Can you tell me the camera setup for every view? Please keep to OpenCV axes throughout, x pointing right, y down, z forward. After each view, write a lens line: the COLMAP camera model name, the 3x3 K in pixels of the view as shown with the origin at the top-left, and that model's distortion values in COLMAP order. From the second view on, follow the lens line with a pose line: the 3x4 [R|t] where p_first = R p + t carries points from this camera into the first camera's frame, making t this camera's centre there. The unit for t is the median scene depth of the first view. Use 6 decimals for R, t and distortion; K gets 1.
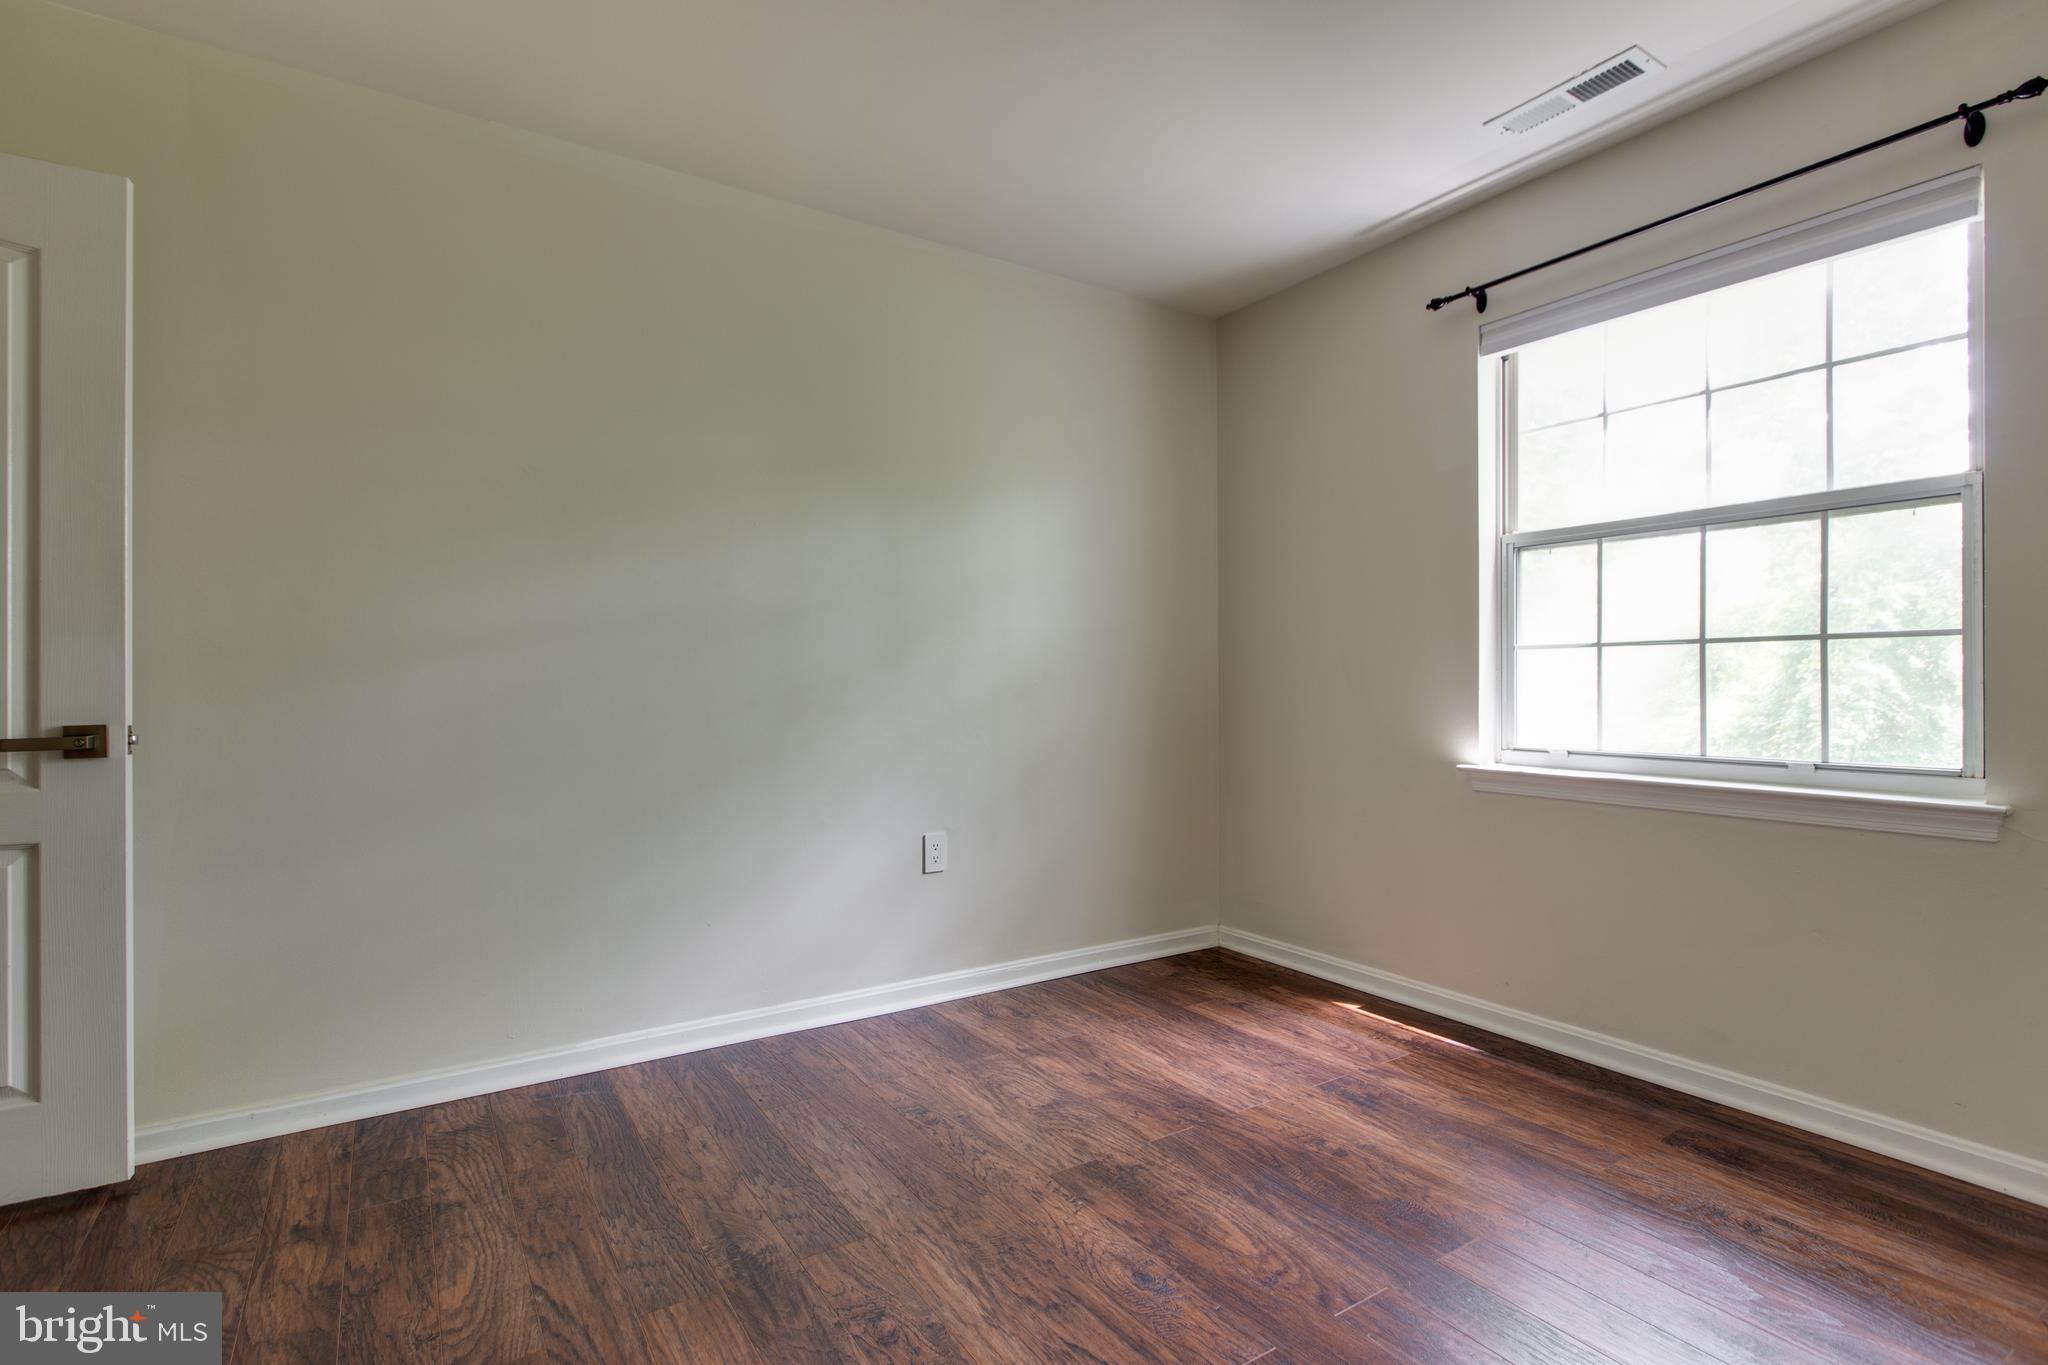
lens RADIAL K [[943.4, 0, 1005.0], [0, 943.4, 682.9], [0, 0, 1]] dist [-0.002181, -0.000162]
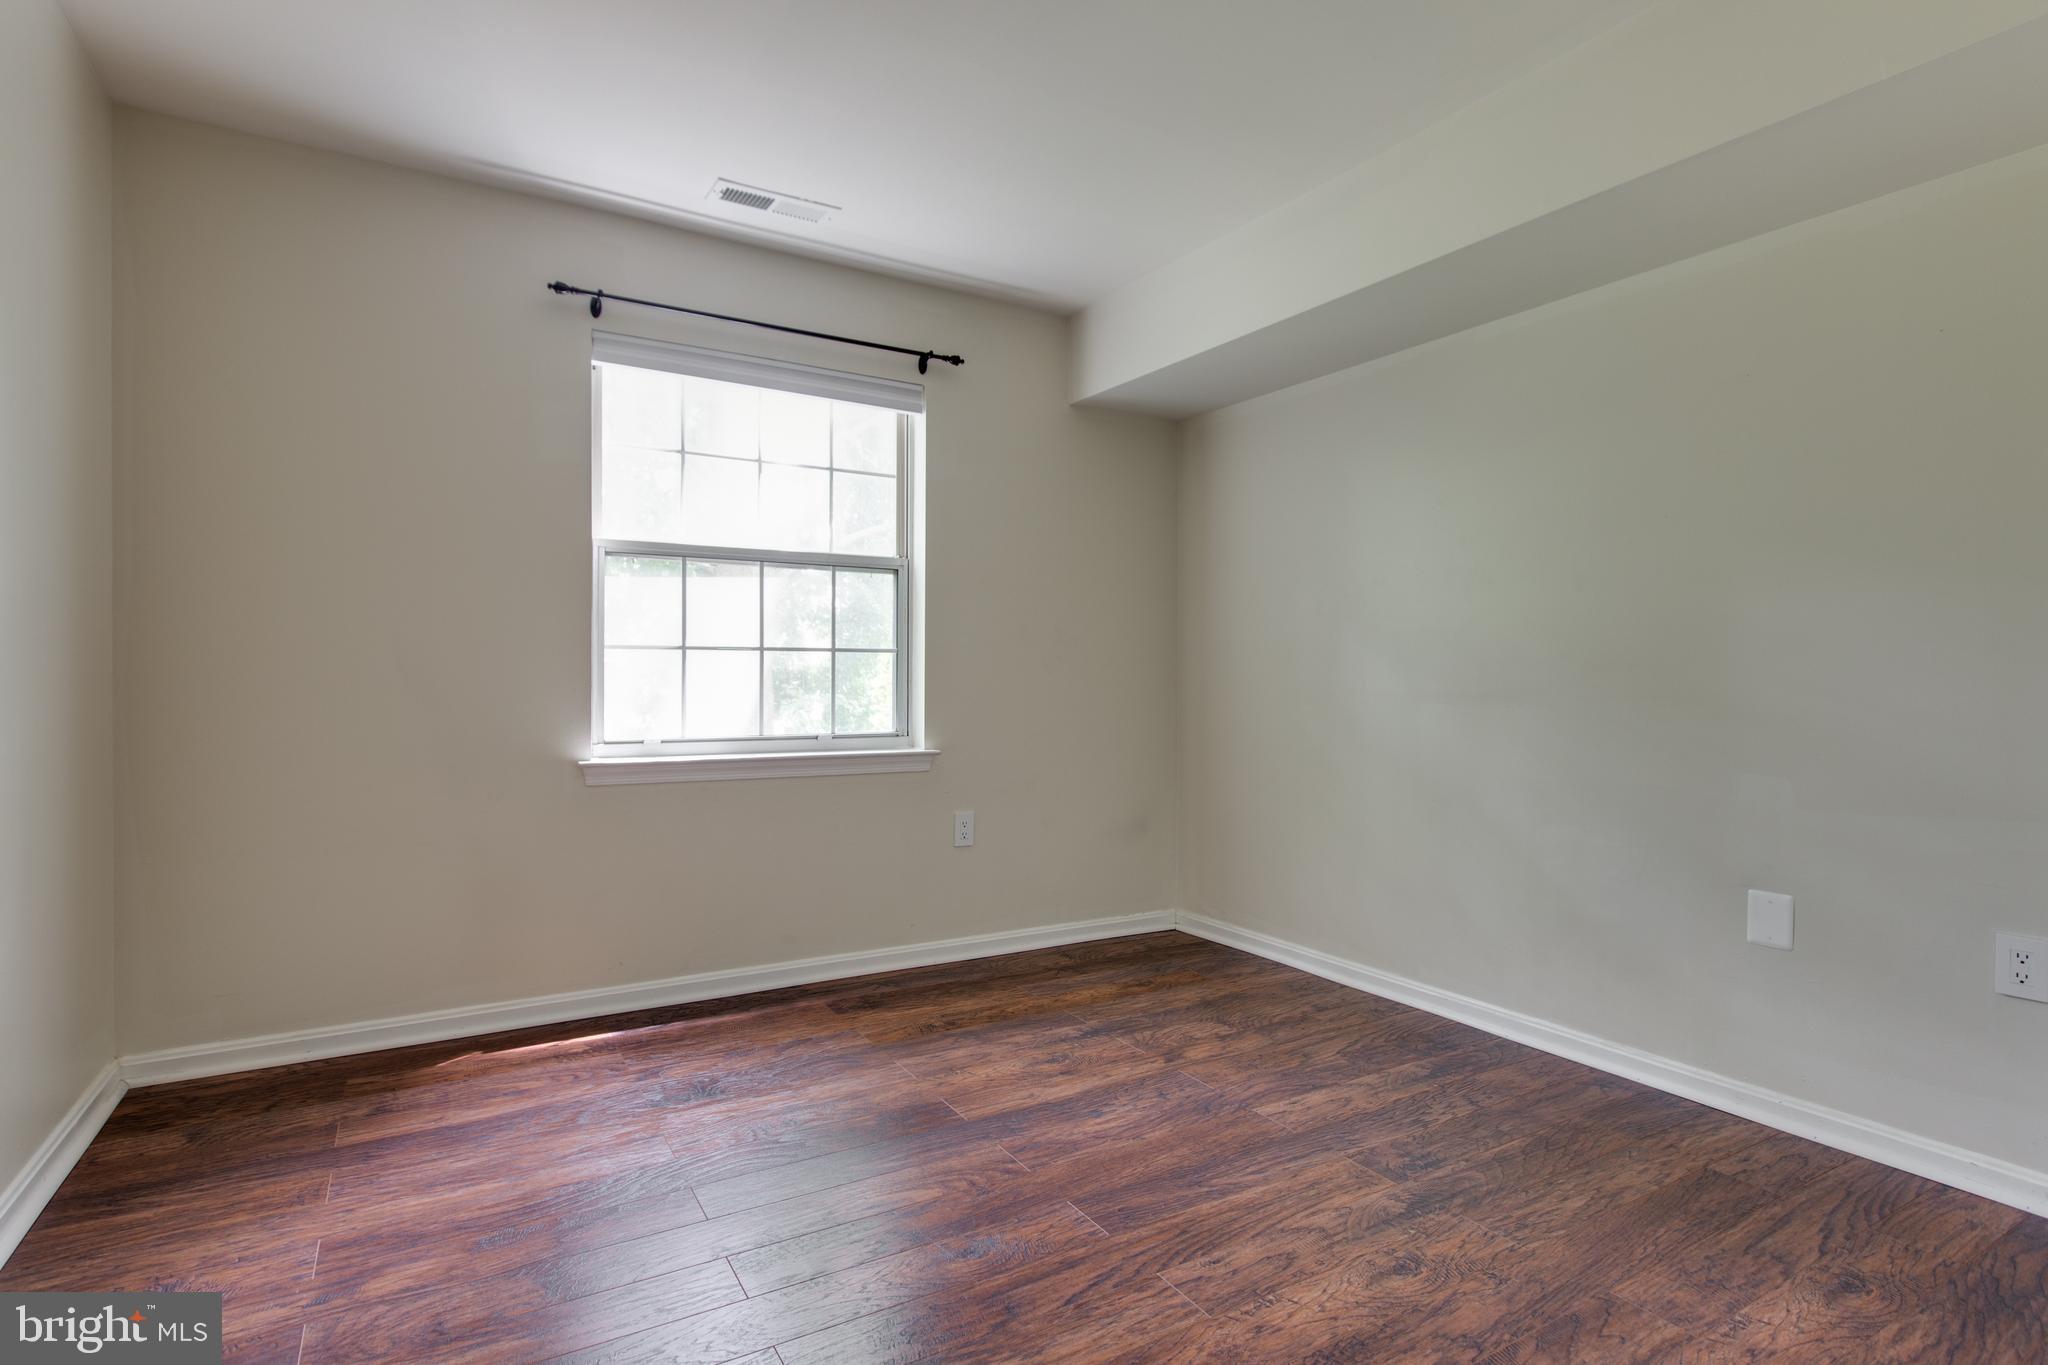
lens RADIAL K [[943.4, 0, 1005.0], [0, 943.4, 682.9], [0, 0, 1]] dist [-0.002181, -0.000162]
pose [[0.083654, -0.000092, 0.996495, -0.505081], [-0.002917, 0.999996, 0.000337, 0.001900], [-0.996491, -0.002935, 0.083653, 0.499194]]
